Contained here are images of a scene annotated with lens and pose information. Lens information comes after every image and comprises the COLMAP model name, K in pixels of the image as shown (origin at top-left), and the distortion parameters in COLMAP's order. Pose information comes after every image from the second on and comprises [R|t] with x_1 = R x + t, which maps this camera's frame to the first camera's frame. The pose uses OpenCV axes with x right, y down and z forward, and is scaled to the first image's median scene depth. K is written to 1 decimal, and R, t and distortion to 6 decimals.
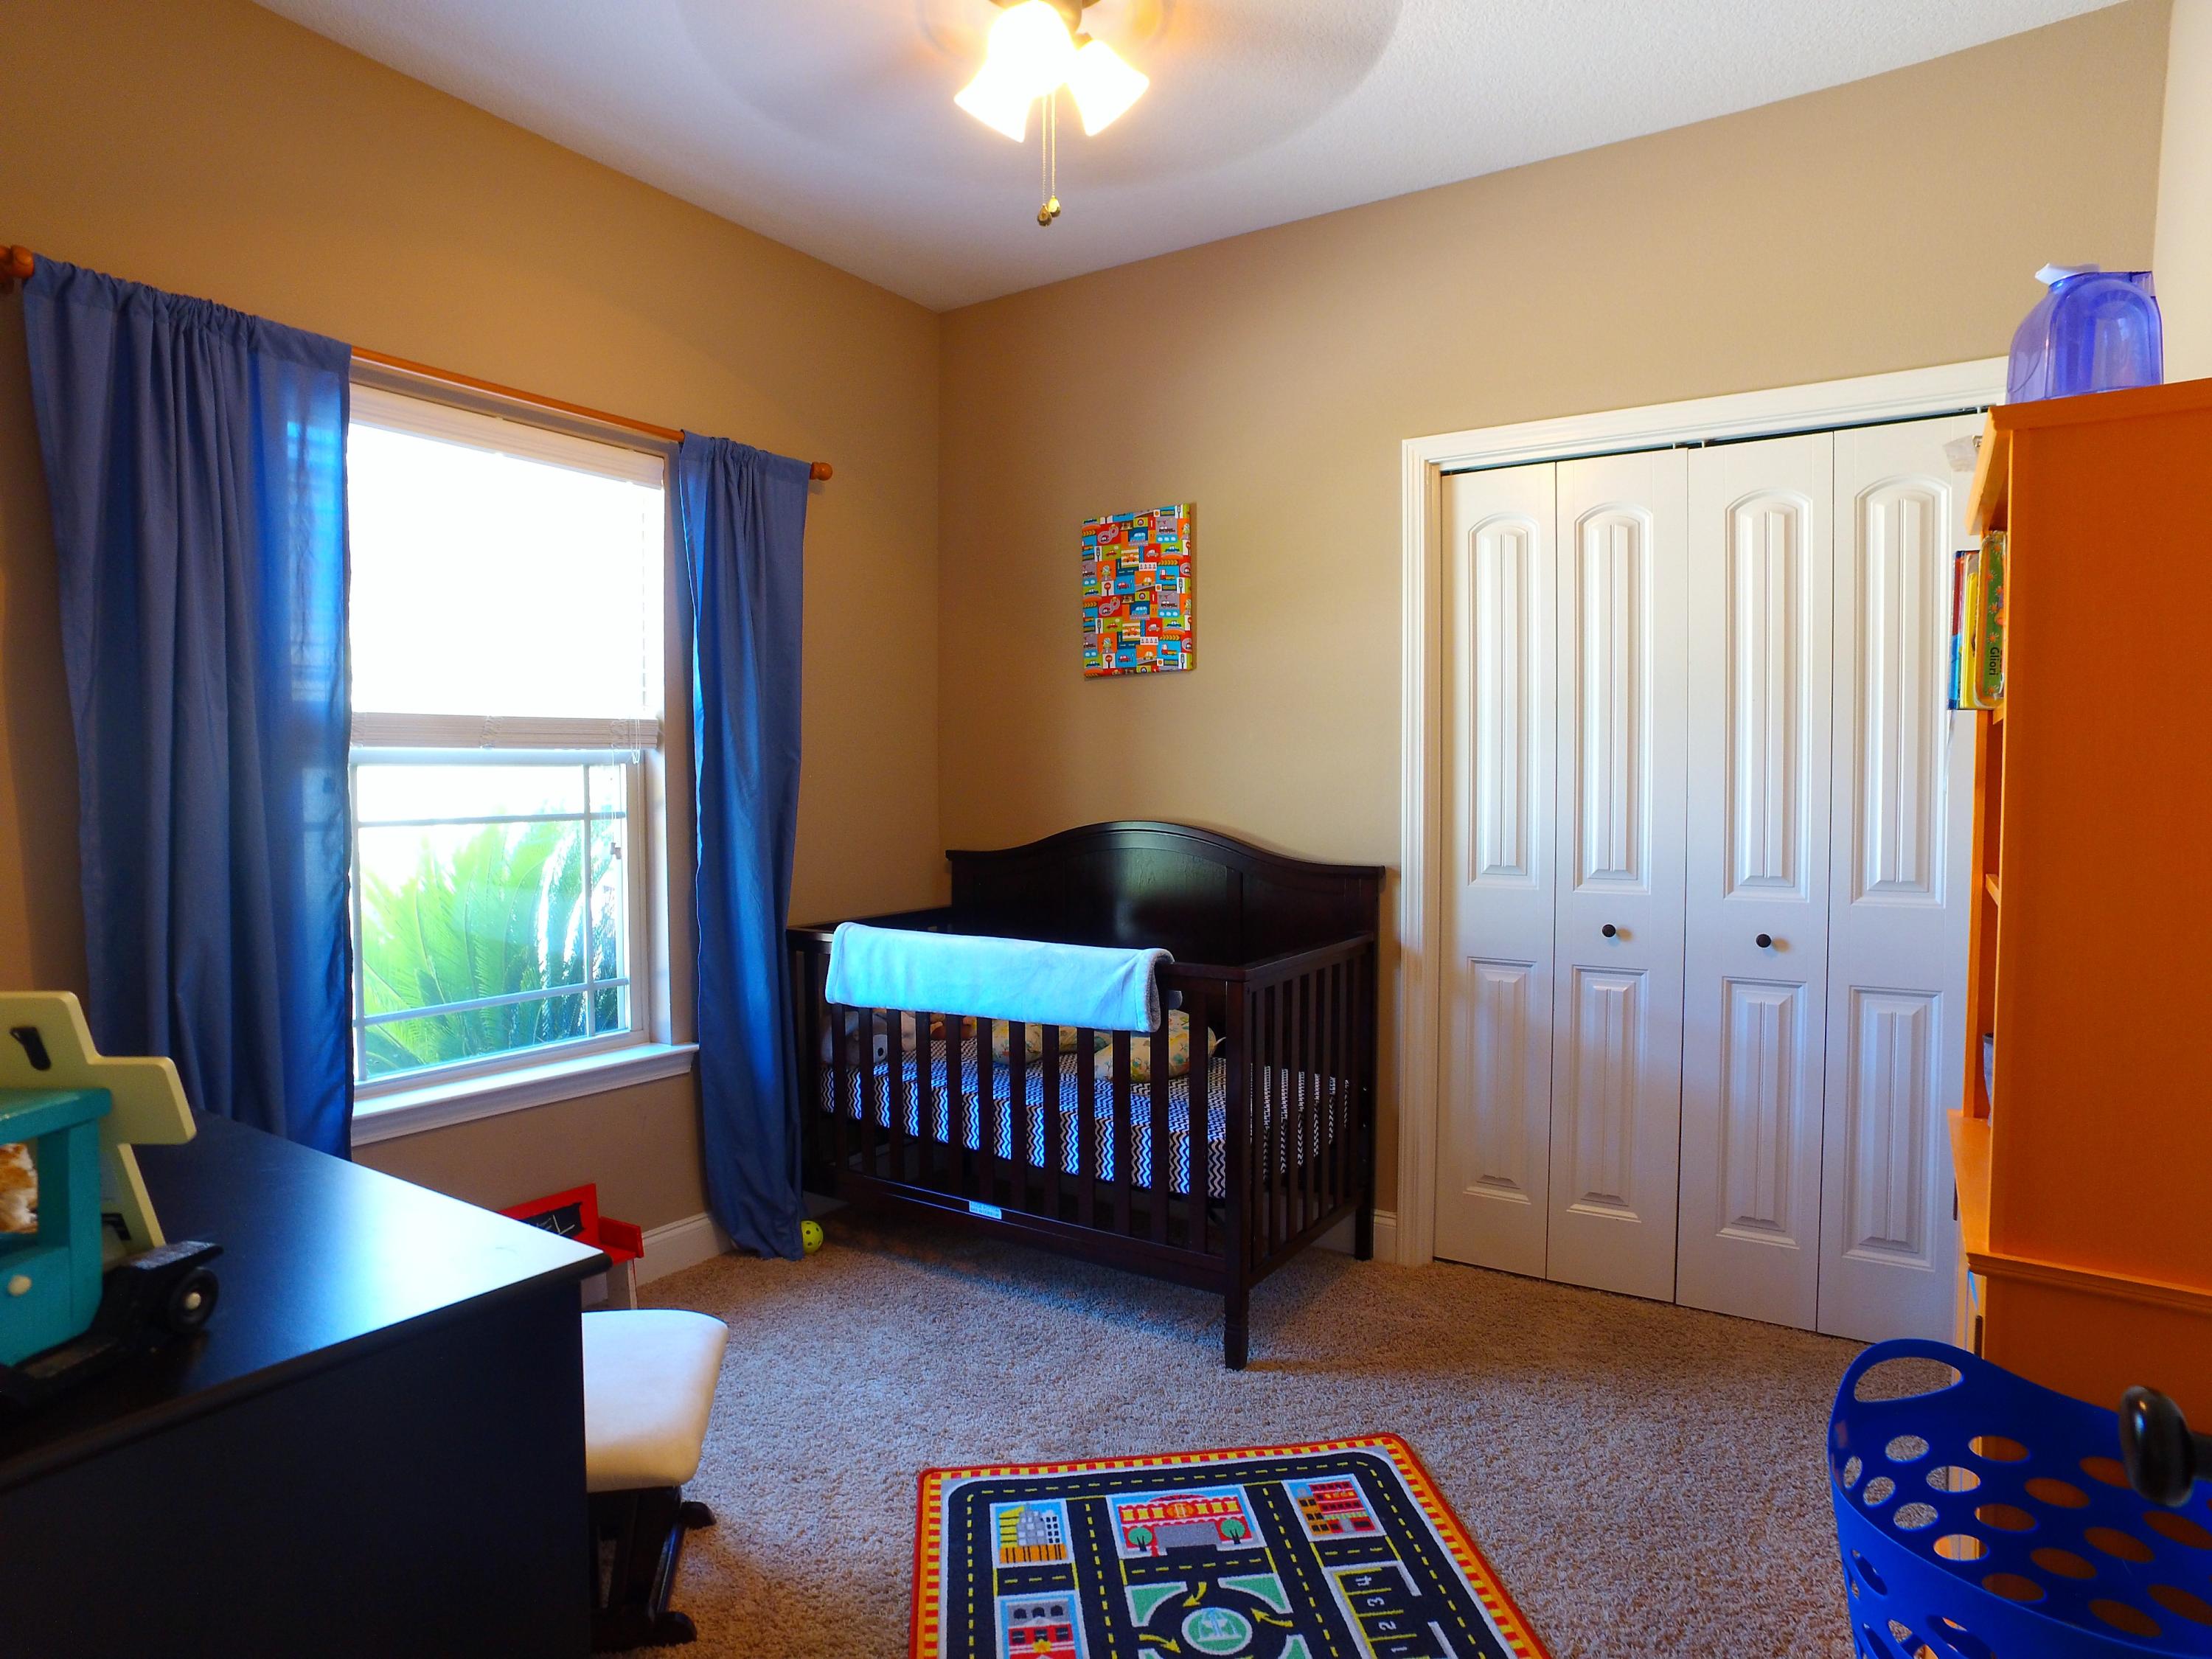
lens RADIAL K [[1280.8, 0, 1113.4], [0, 1280.8, 830.1], [0, 0, 1]] dist [-0.053303, 0.007860]
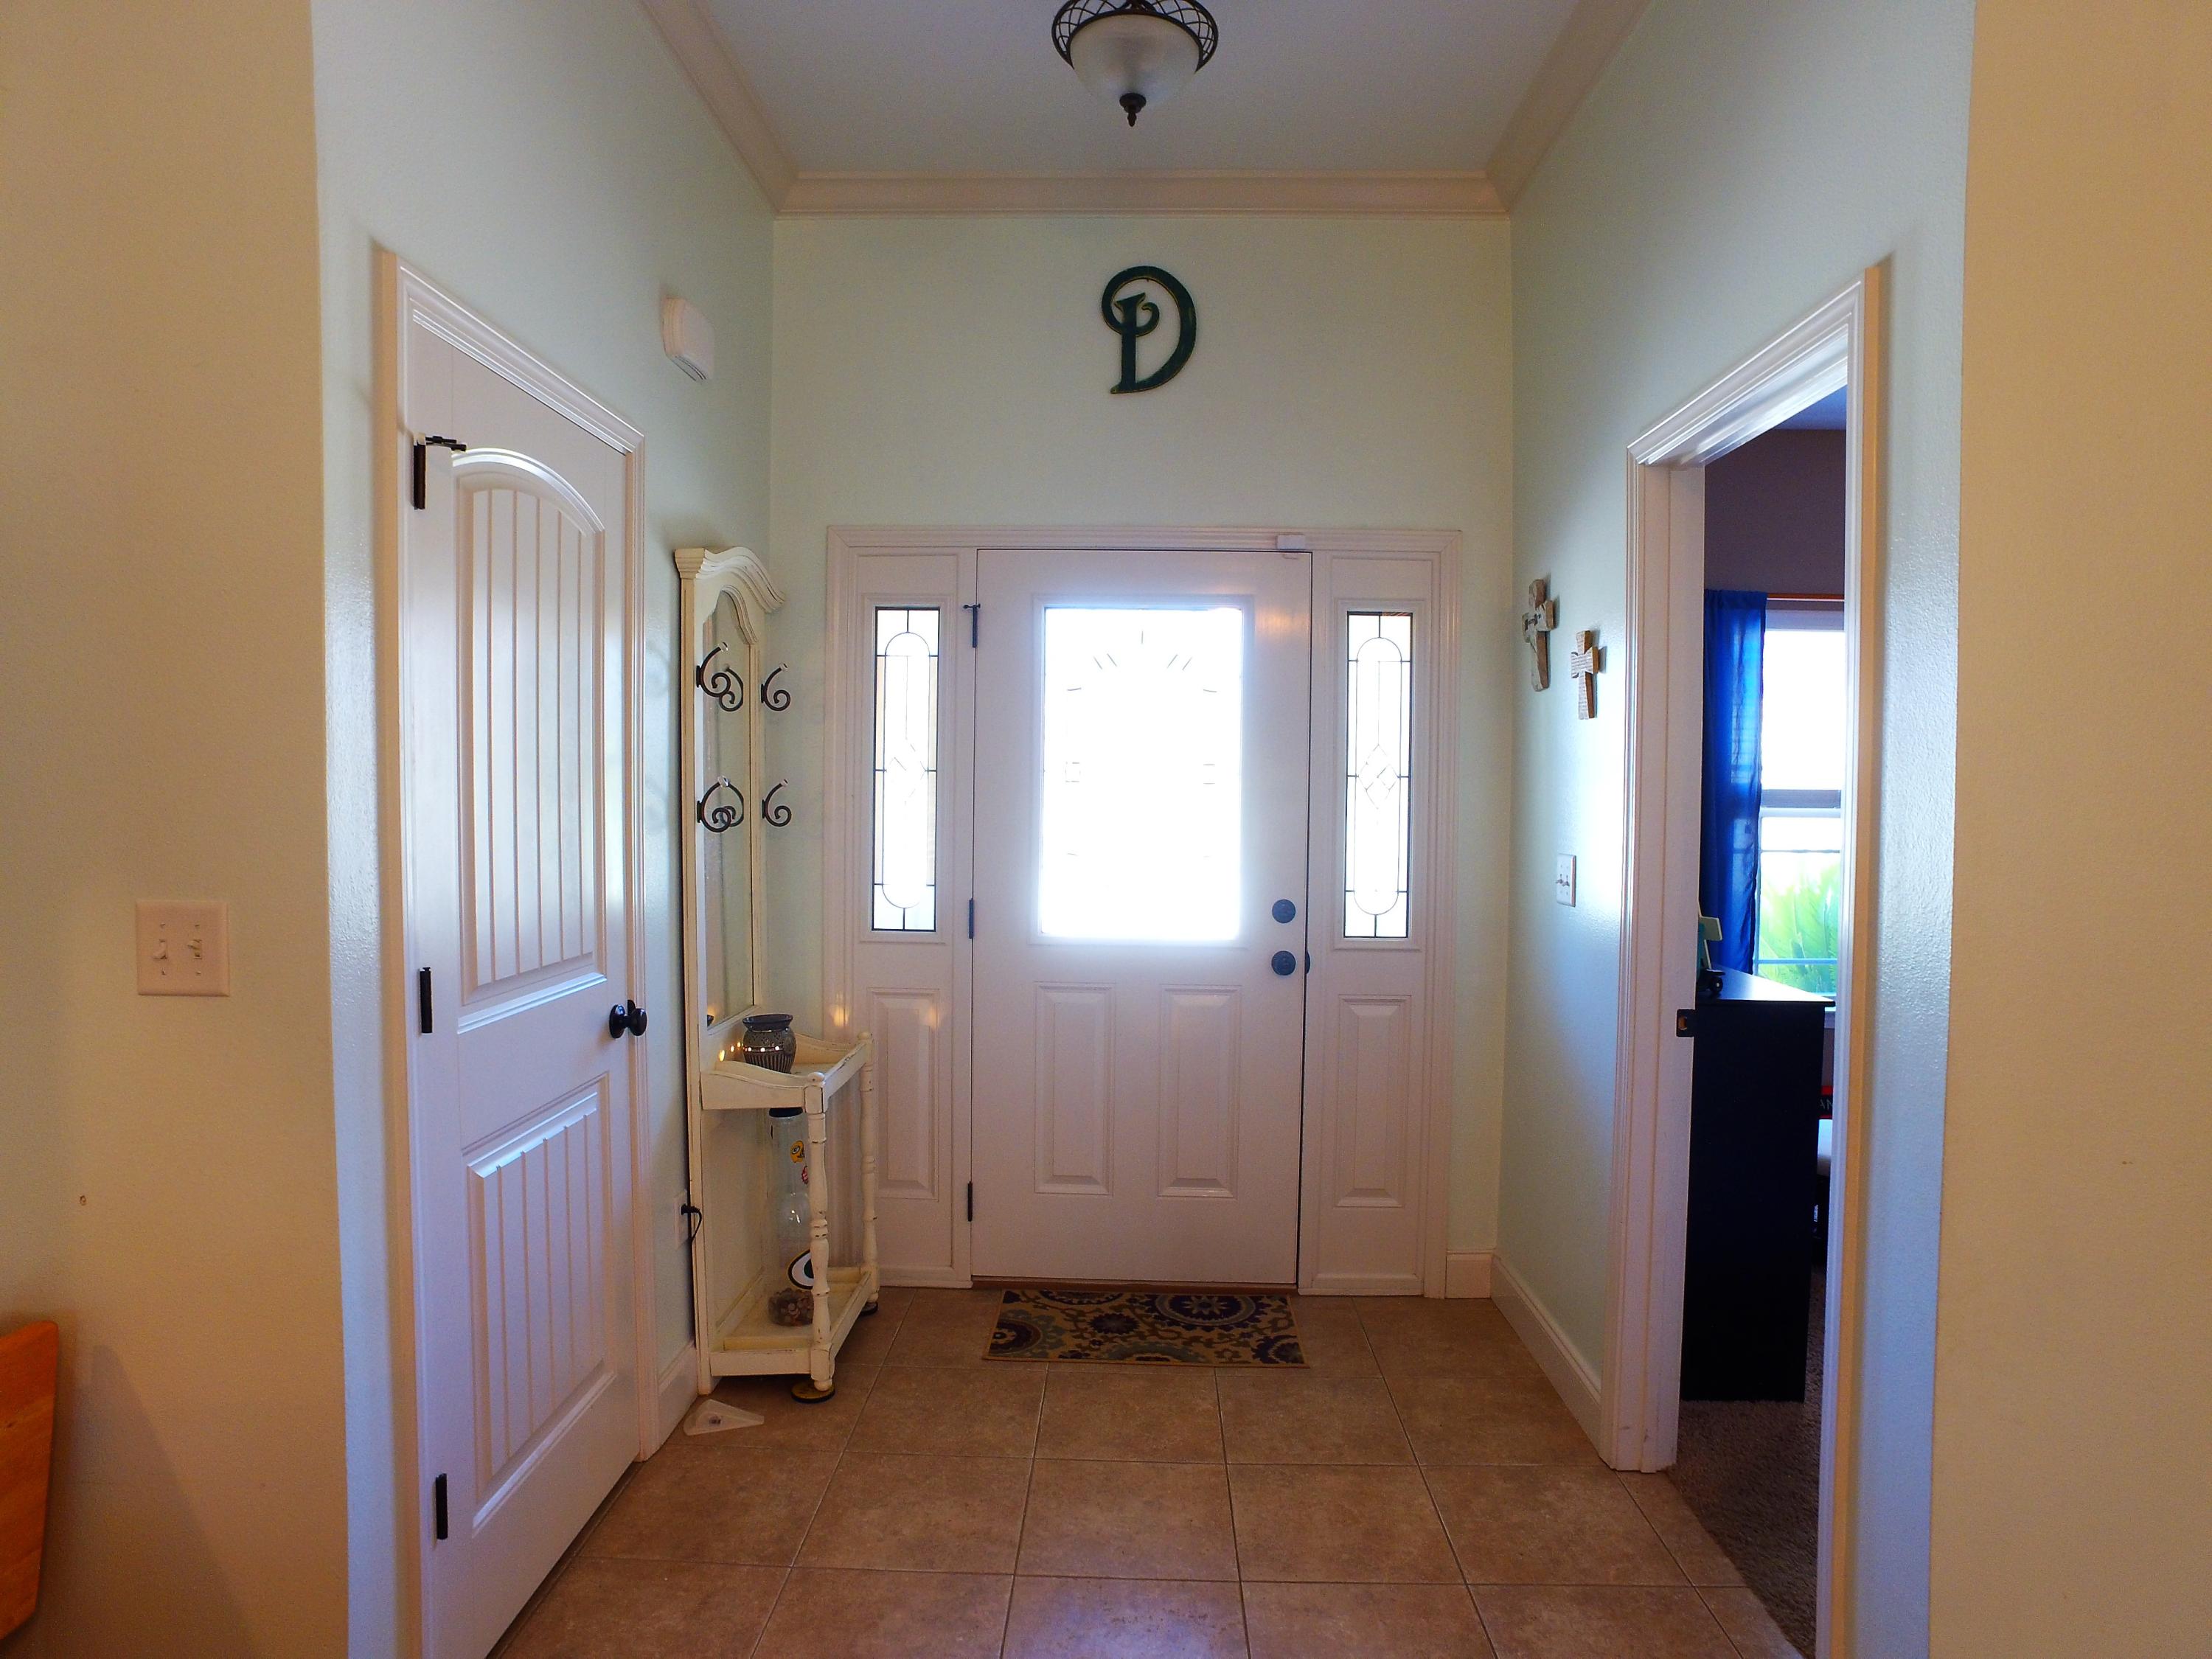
lens RADIAL K [[1280.8, 0, 1146.8], [0, 1280.8, 833.4], [0, 0, 1]] dist [-0.053303, 0.007860]
pose [[0.550918, 0.031628, -0.833960, 0.433070], [-0.041503, 0.999084, 0.010473, -0.011952], [0.833527, 0.028842, 0.551726, -0.752039]]
